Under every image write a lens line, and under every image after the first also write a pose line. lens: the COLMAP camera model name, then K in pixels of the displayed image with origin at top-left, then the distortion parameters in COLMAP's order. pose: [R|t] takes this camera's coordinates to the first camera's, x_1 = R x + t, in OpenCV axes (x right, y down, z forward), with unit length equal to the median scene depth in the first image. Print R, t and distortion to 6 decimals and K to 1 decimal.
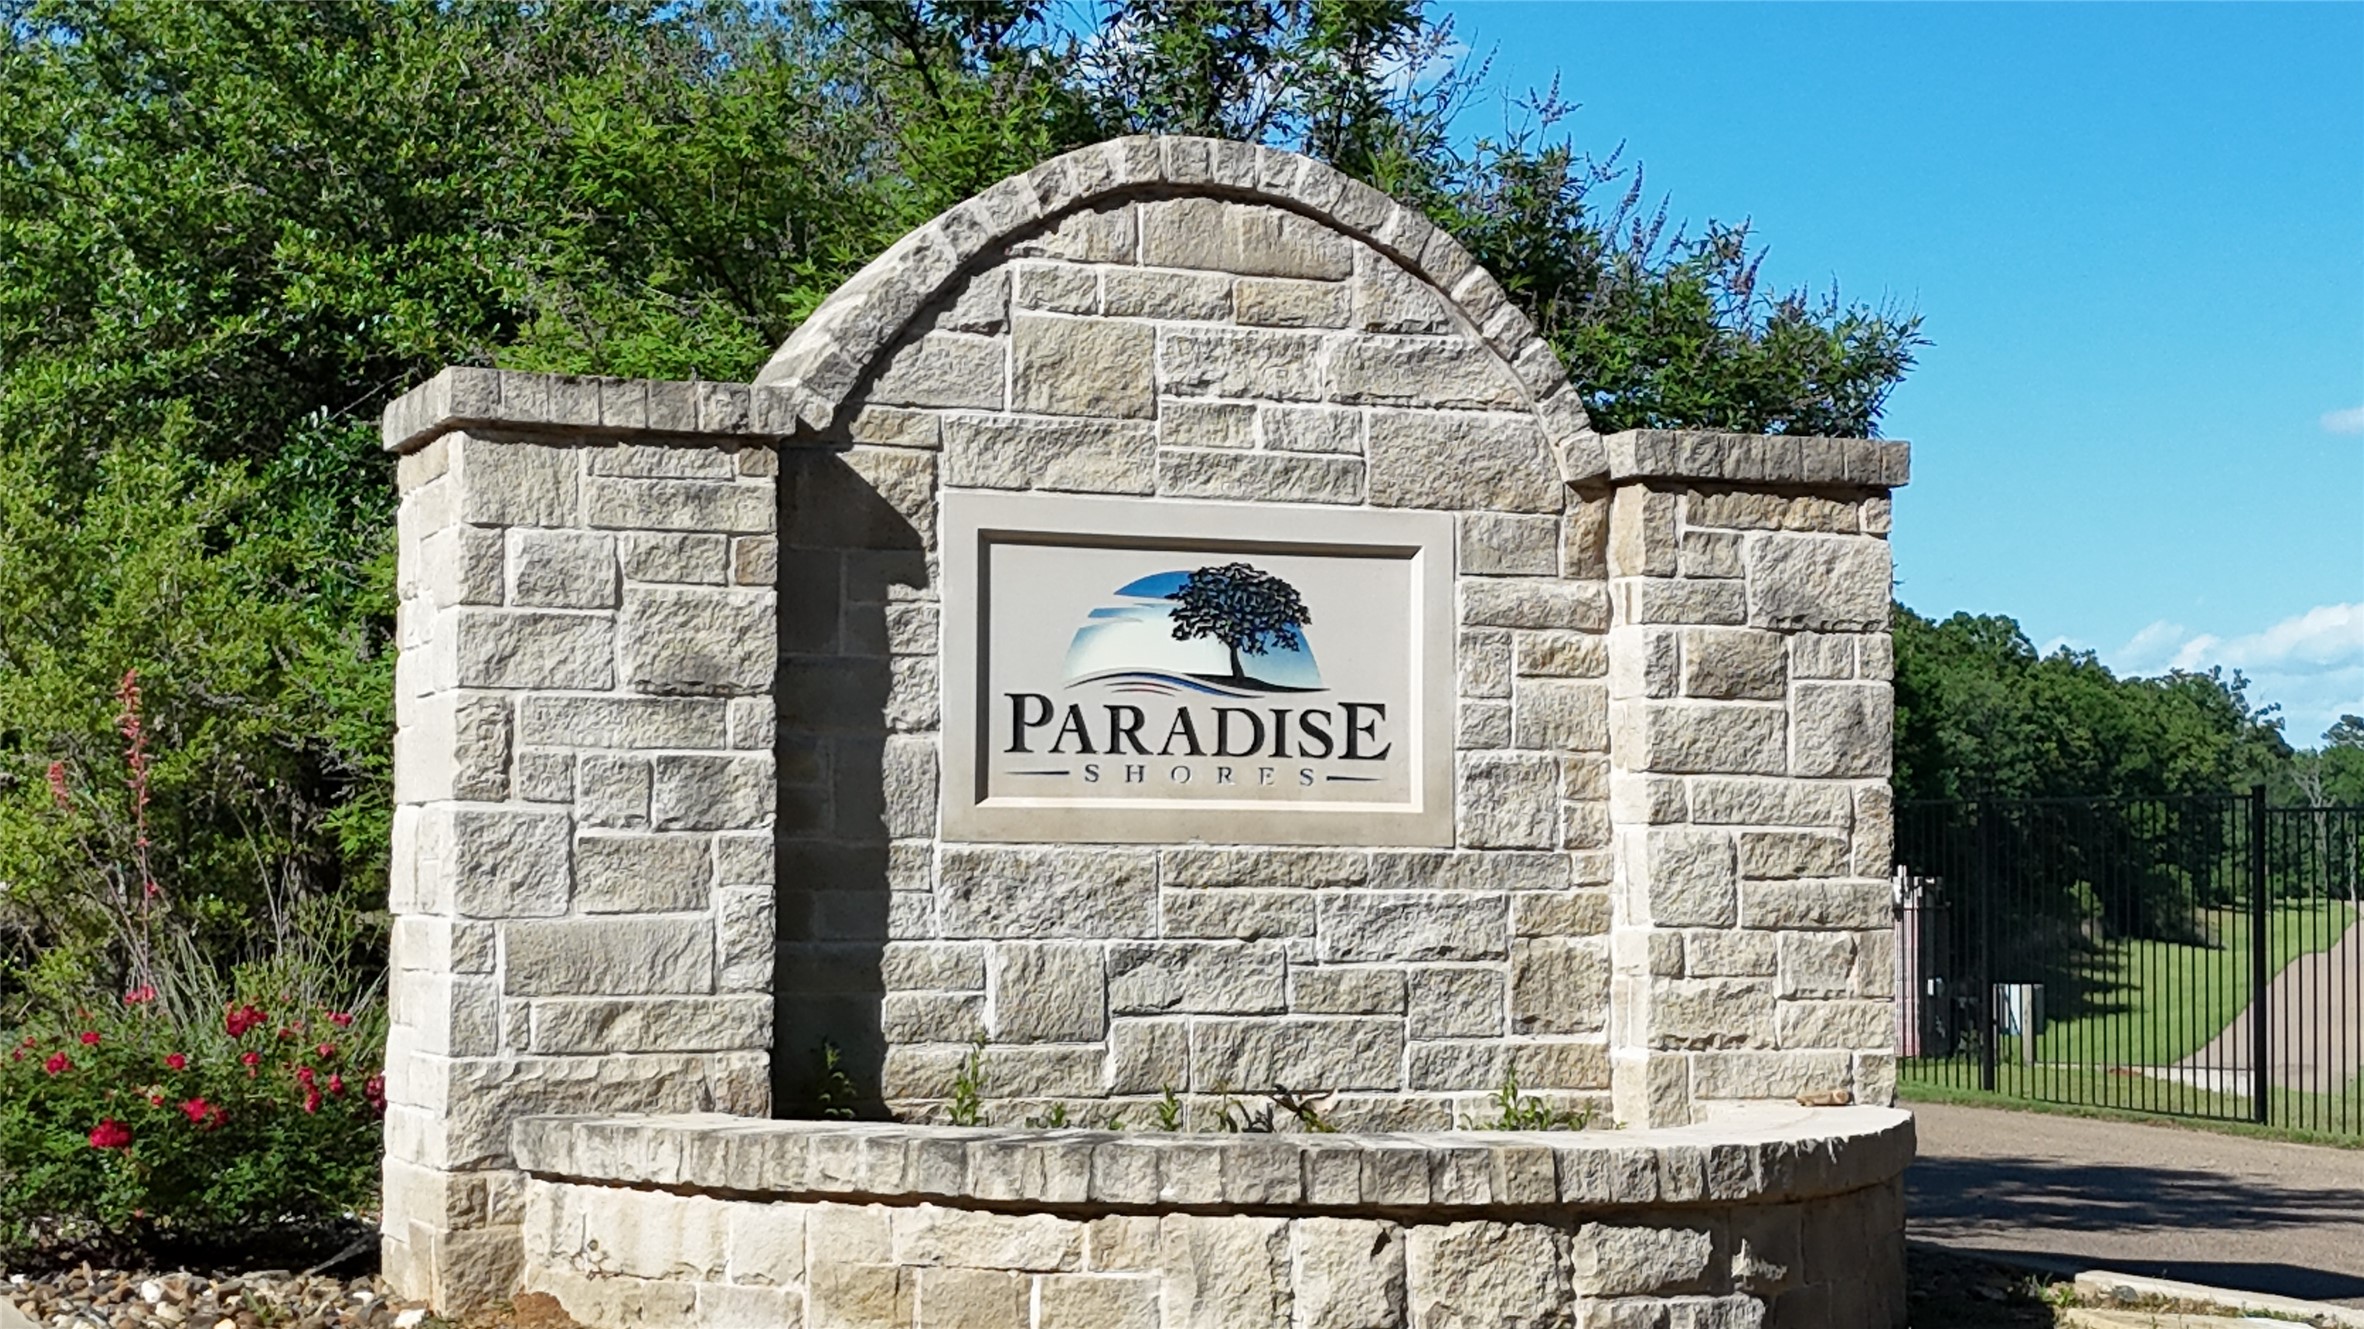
lens RADIAL K [[1701.4, 0, 1178.8], [0, 1701.4, 674.0], [0, 0, 1]] dist [0.073375, -0.068428]
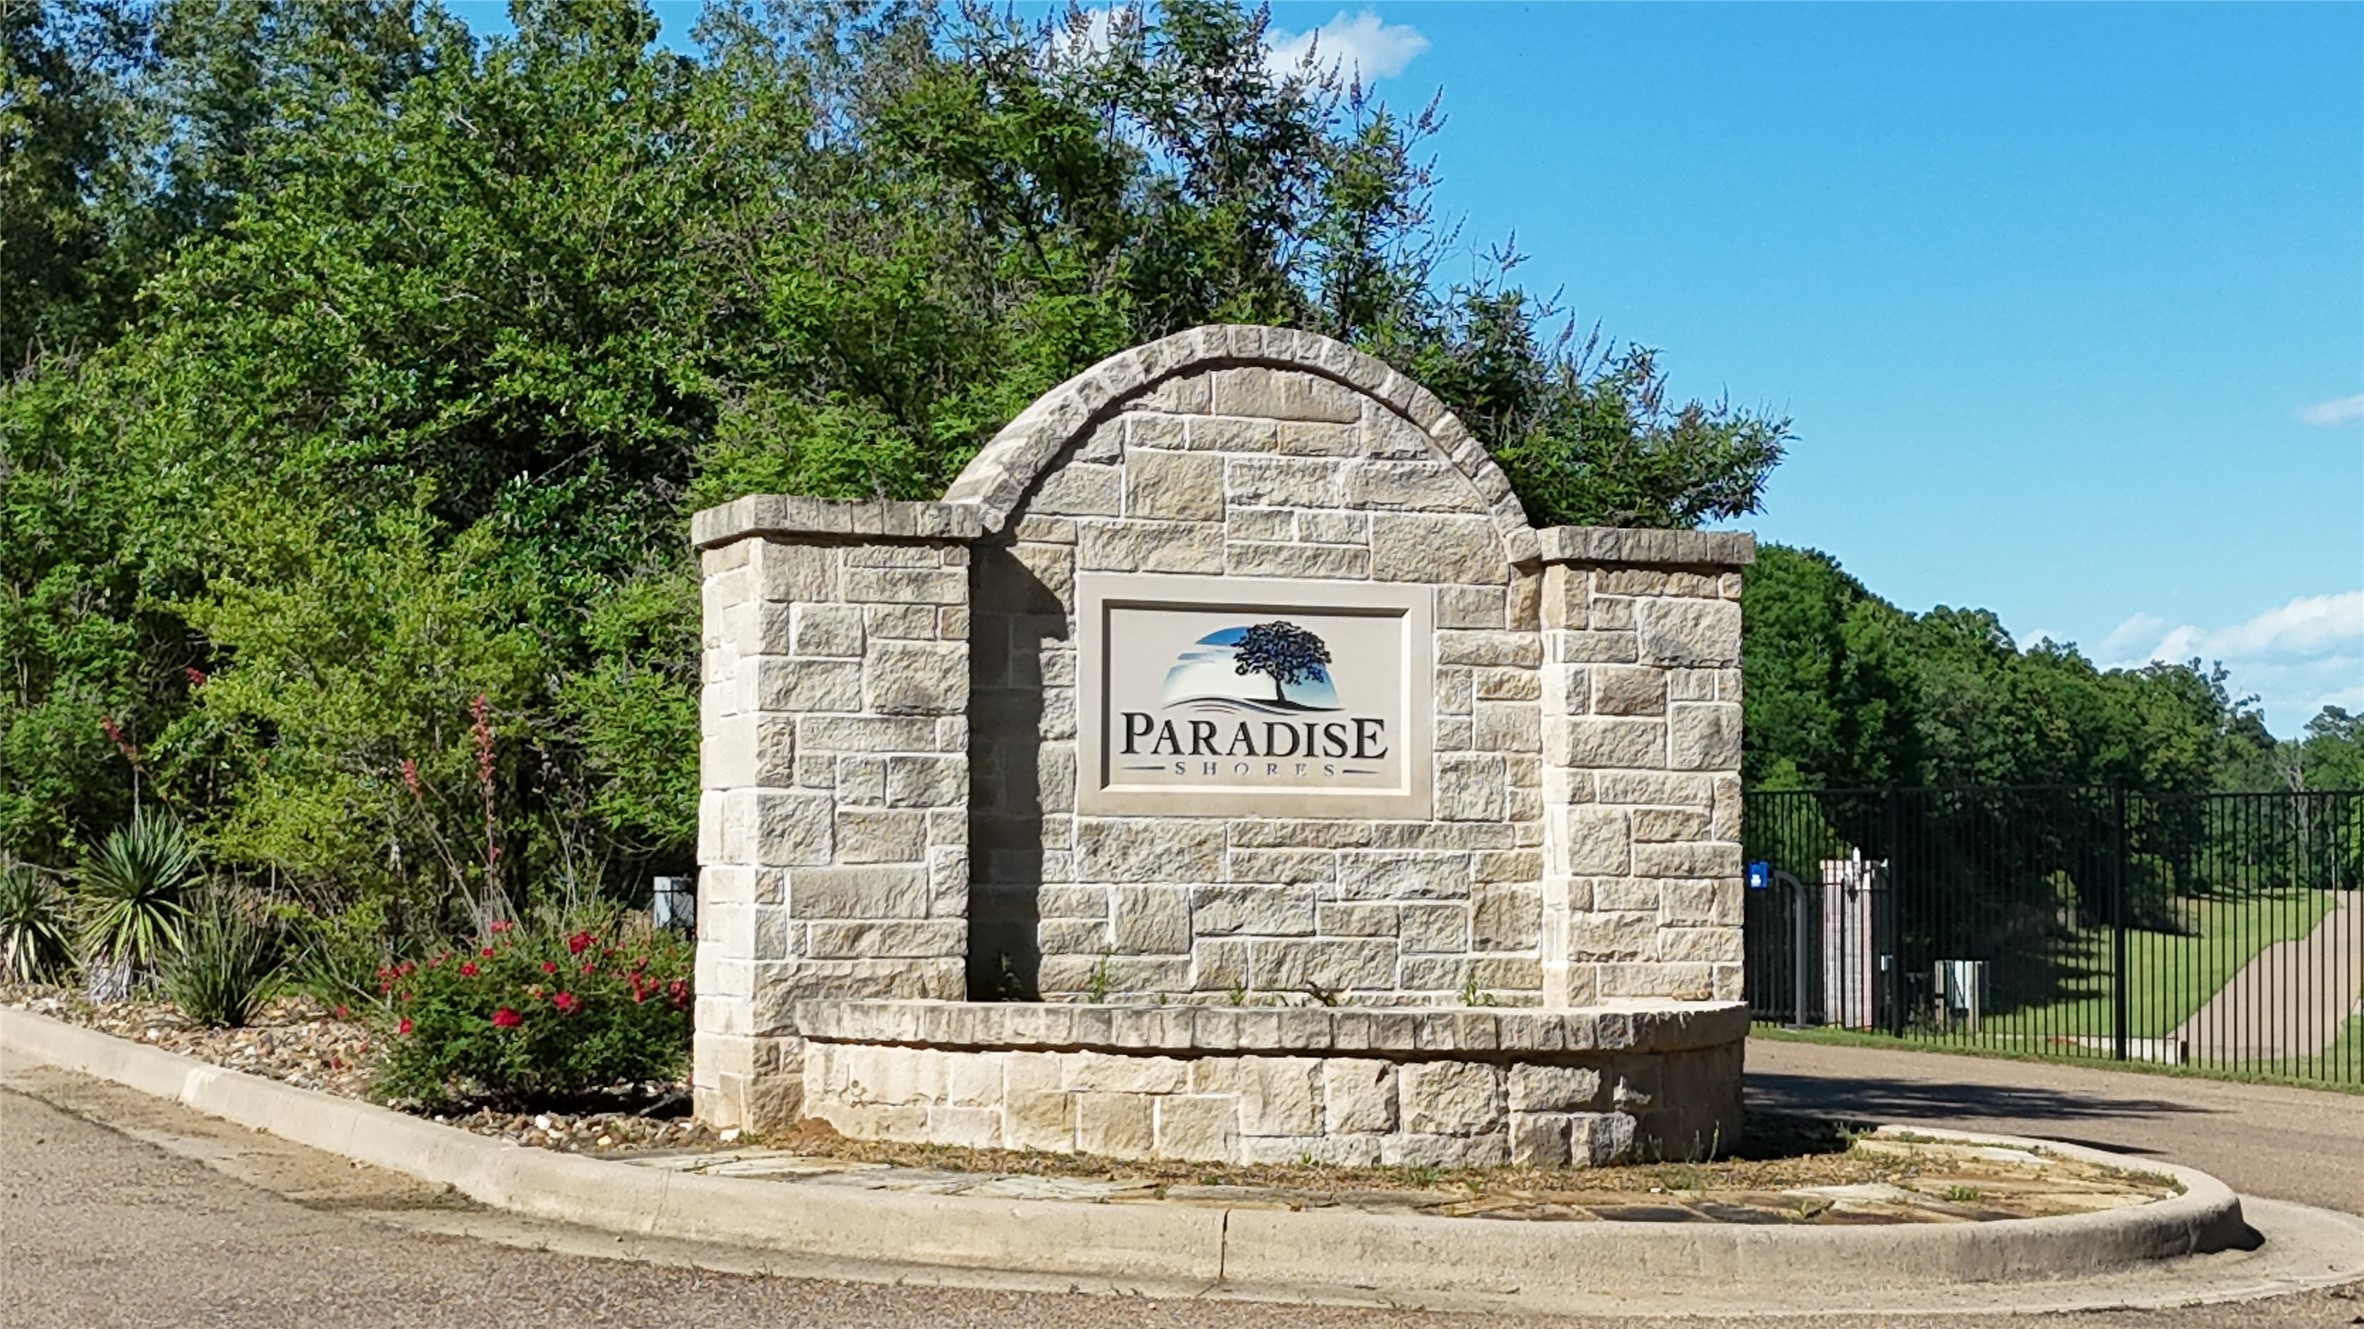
lens RADIAL K [[1701.4, 0, 1182.5], [0, 1701.4, 669.1], [0, 0, 1]] dist [0.073375, -0.068428]
pose [[0.999967, -0.000469, 0.008153, -0.059816], [0.000453, 0.999998, 0.002002, -0.027813], [-0.008154, -0.001998, 0.999965, -0.430219]]
